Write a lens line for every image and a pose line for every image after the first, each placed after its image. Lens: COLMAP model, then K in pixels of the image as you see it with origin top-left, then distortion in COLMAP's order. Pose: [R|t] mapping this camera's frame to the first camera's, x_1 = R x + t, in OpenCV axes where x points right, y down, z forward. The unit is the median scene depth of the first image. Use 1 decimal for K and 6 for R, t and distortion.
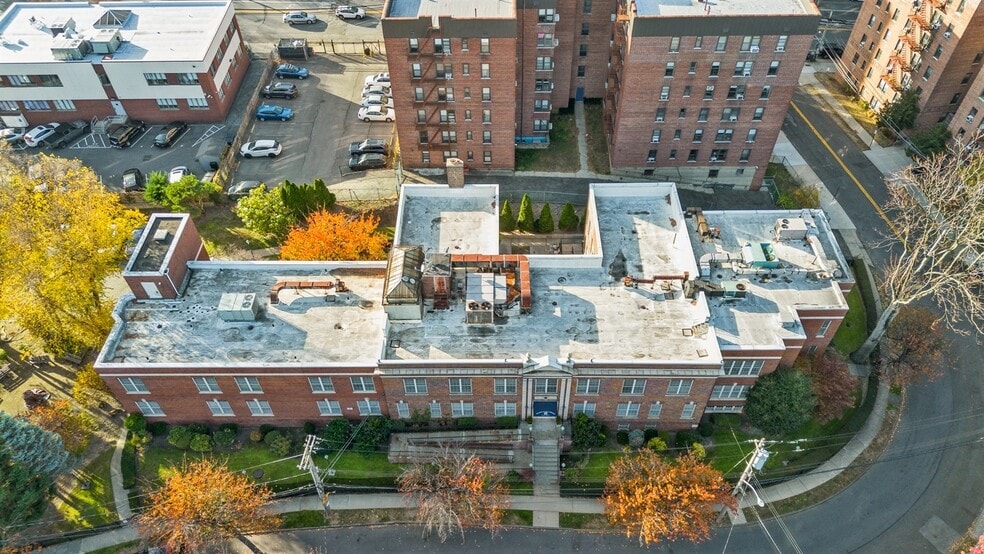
lens RADIAL K [[693.8, 0, 497.5], [0, 693.8, 272.0], [0, 0, 1]] dist [0.063574, -0.052684]
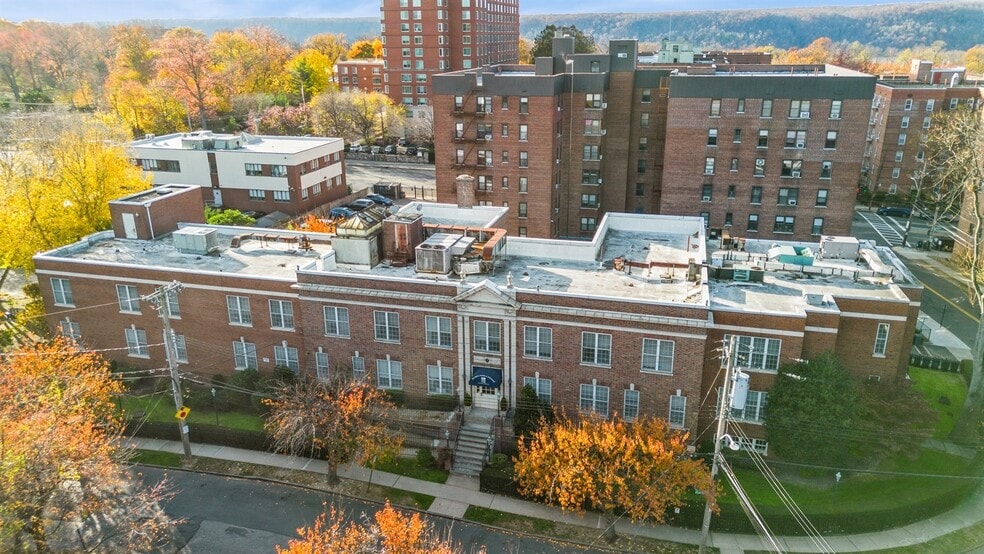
lens RADIAL K [[693.8, 0, 497.9], [0, 693.8, 274.0], [0, 0, 1]] dist [0.063574, -0.052684]
pose [[0.966230, 0.085362, -0.243133, 0.245196], [-0.191947, 0.867935, -0.458089, 0.421829], [0.171921, 0.489287, 0.855009, 0.264620]]
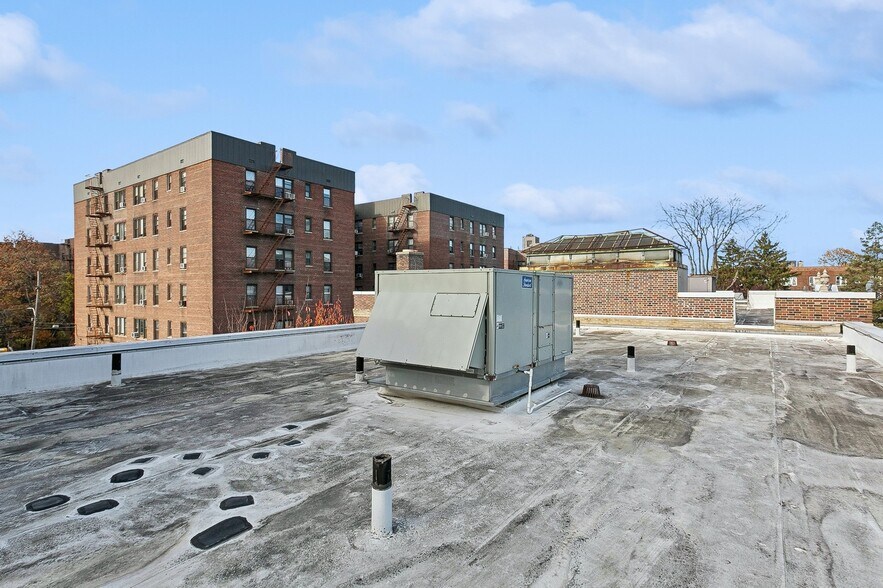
lens RADIAL K [[451.7, 0, 439.5], [0, 451.7, 293.5], [0, 0, 1]] dist [-0.002572, -0.000097]
pose [[0.579454, 0.002712, 0.815000, -0.440618], [0.599096, 0.676557, -0.428200, 0.085069], [-0.552555, 0.736385, 0.390409, 0.898712]]
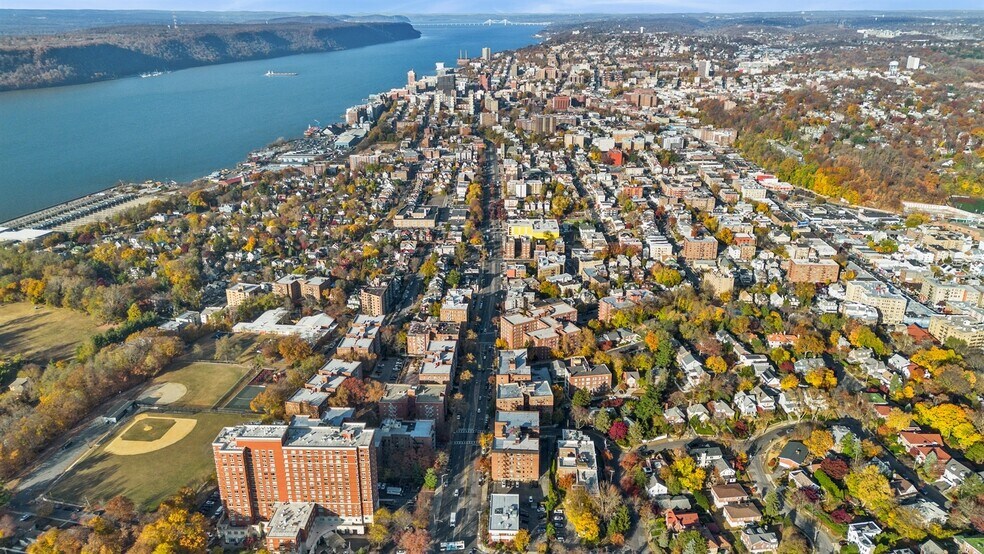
lens RADIAL K [[693.8, 0, 497.9], [0, 693.8, 285.6], [0, 0, 1]] dist [0.063574, -0.052684]
pose [[0.063397, -0.354161, 0.933033, -5.661836], [0.741963, 0.641980, 0.193269, -2.901827], [-0.667437, 0.680023, 0.303474, -1.639274]]
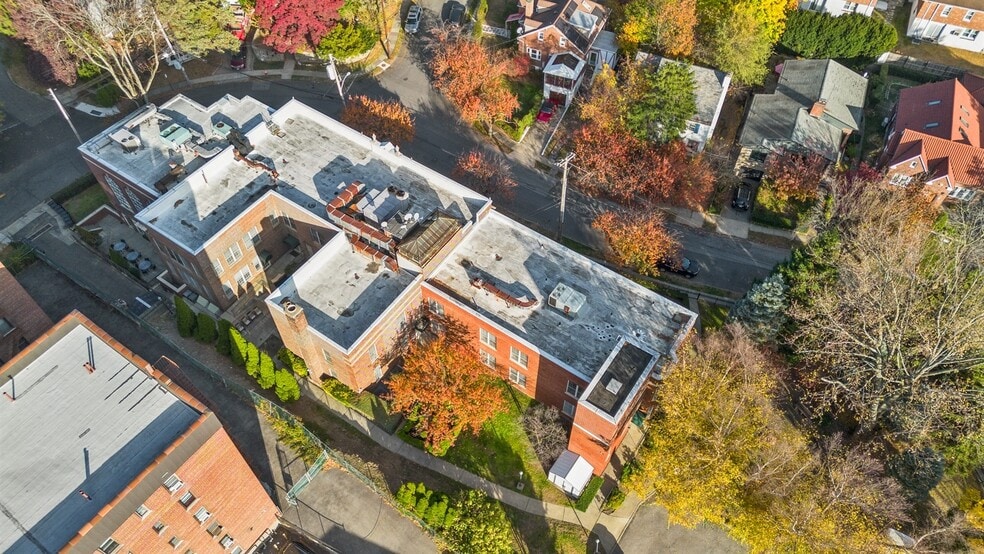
lens RADIAL K [[693.8, 0, 489.4], [0, 693.8, 278.0], [0, 0, 1]] dist [0.063574, -0.052684]
pose [[-0.823682, -0.446433, 0.349637, -0.586895], [0.423658, -0.074655, 0.902741, -0.888618], [-0.376911, 0.891698, 0.250627, 0.708659]]
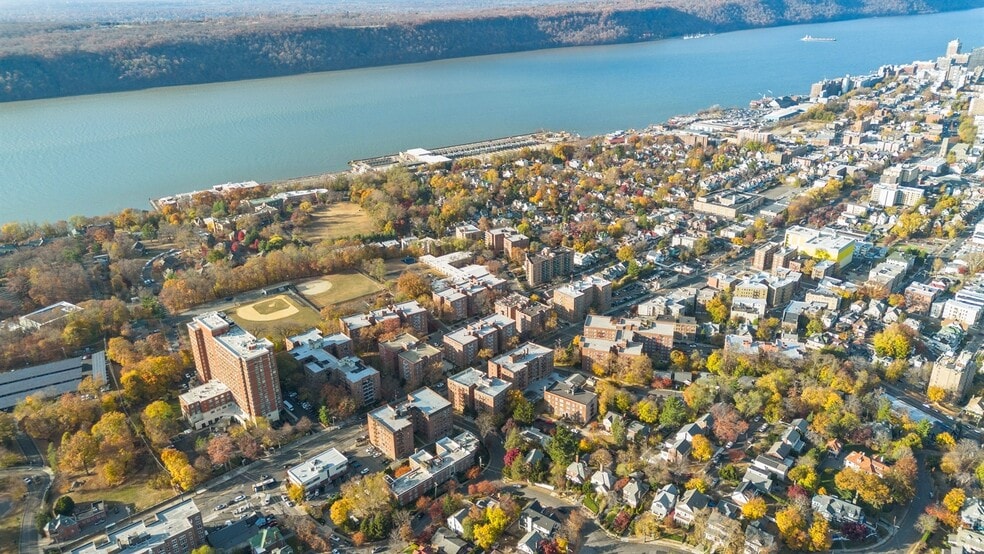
lens RADIAL K [[693.8, 0, 491.0], [0, 693.8, 271.7], [0, 0, 1]] dist [0.063574, -0.052684]
pose [[0.740653, -0.261345, 0.618976, -3.070261], [0.506053, 0.822997, -0.258044, 0.484037], [-0.441977, 0.504356, 0.741810, -4.740465]]
